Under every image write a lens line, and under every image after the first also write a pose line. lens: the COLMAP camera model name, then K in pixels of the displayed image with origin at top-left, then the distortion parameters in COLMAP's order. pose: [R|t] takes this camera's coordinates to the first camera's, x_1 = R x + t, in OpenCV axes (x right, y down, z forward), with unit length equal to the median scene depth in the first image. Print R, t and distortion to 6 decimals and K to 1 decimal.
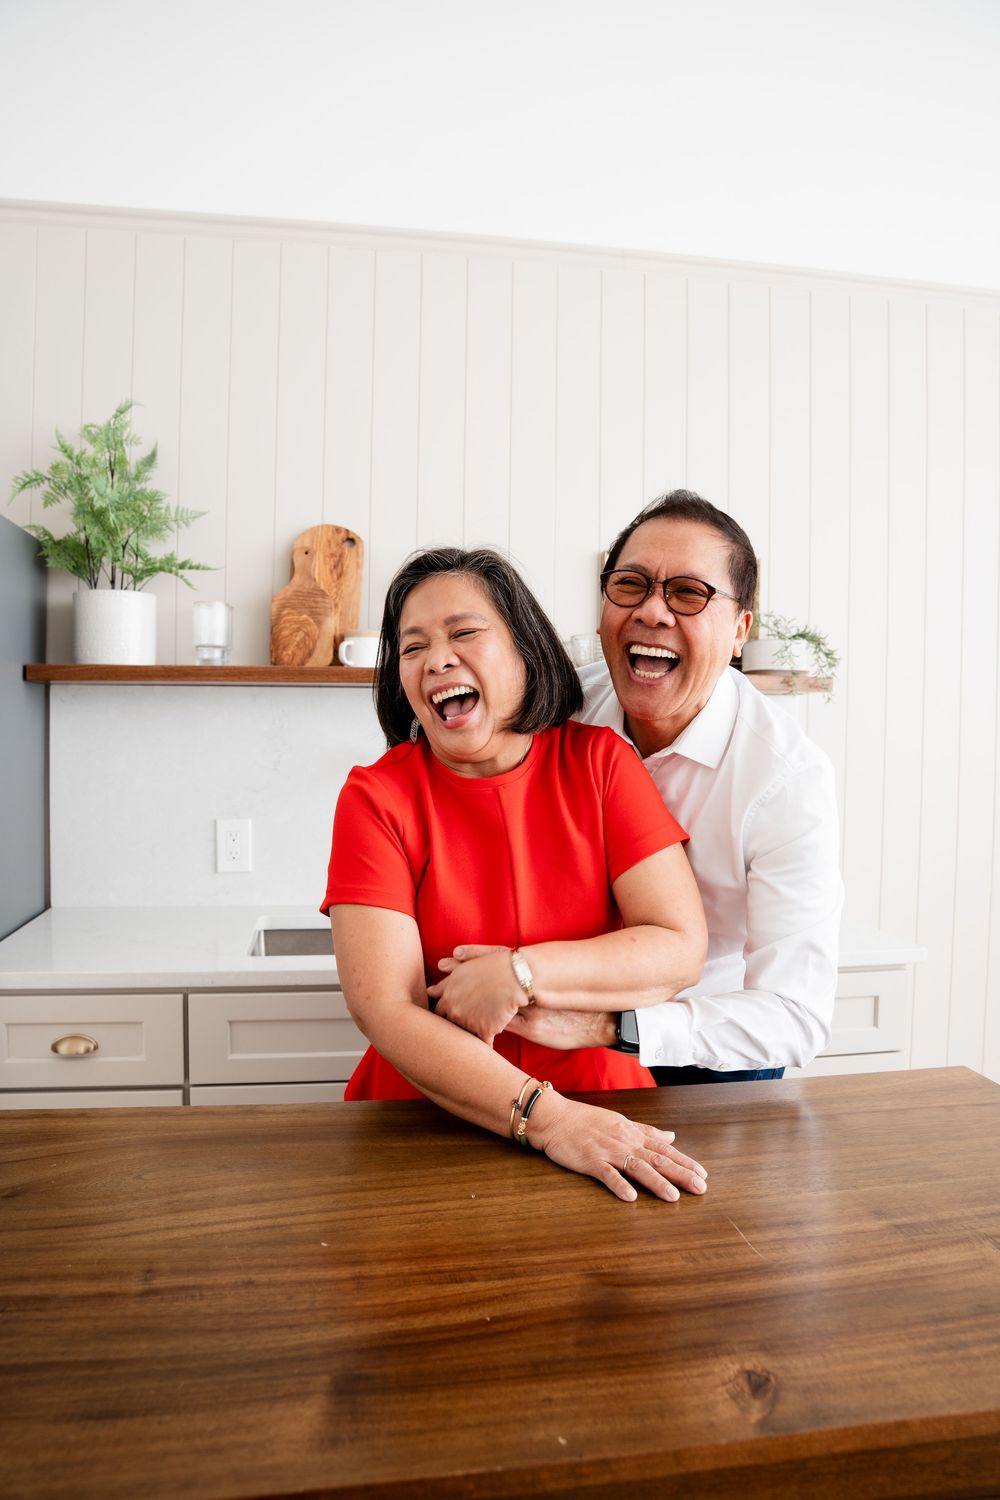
lens RADIAL K [[1035.9, 0, 500.0], [0, 1035.9, 750.0], [0, 0, 1]] dist [-0.144472, 0.121524]
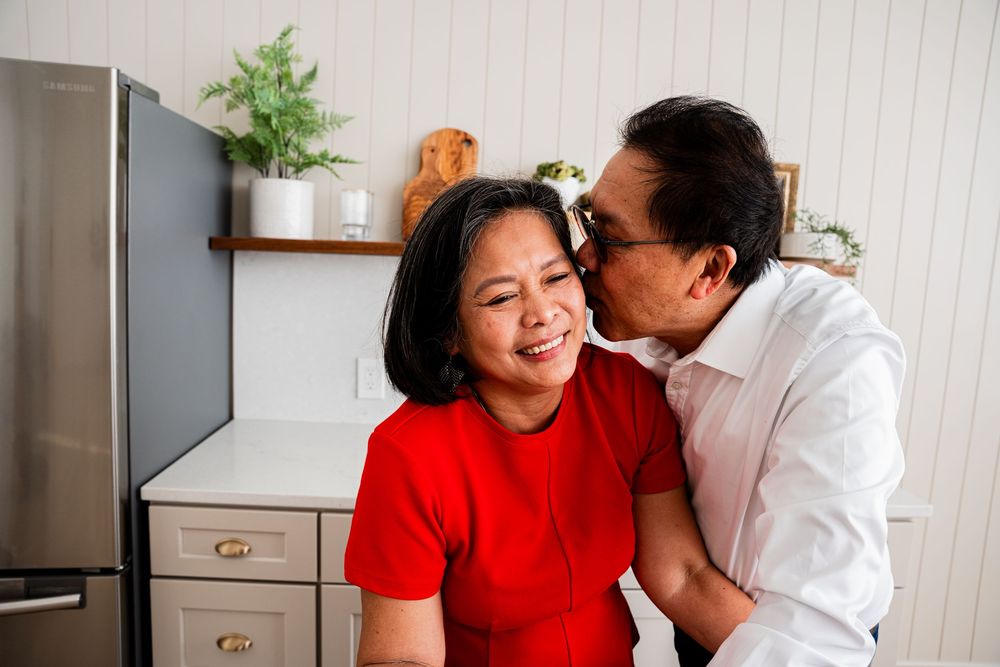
lens RADIAL K [[690.6, 0, 500.0], [0, 690.6, 333.5], [0, 0, 1]] dist [-0.144472, 0.121524]
pose [[0.993269, 0.046567, -0.106058, -0.008141], [-0.037319, 0.995459, 0.087573, -0.048182], [0.109655, -0.083025, 0.990496, 0.170660]]
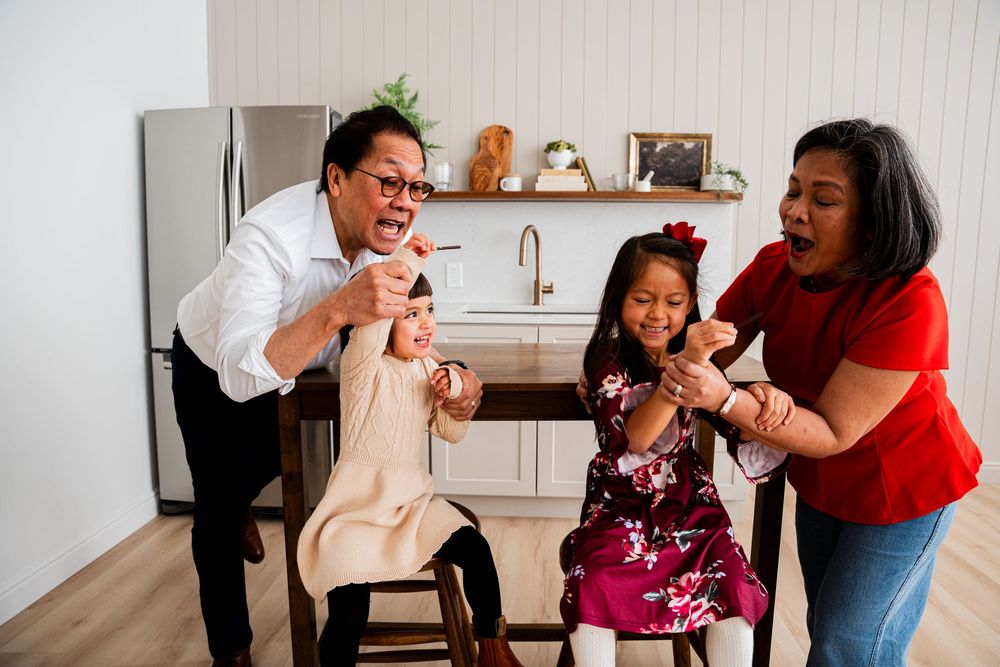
lens RADIAL K [[690.6, 0, 500.0], [0, 690.6, 333.5], [0, 0, 1]] dist [-0.144472, 0.121524]
pose [[0.975135, 0.020617, -0.220651, 0.171602], [0.000846, 0.995310, 0.096736, 0.079095], [0.221610, -0.094518, 0.970544, -0.440271]]
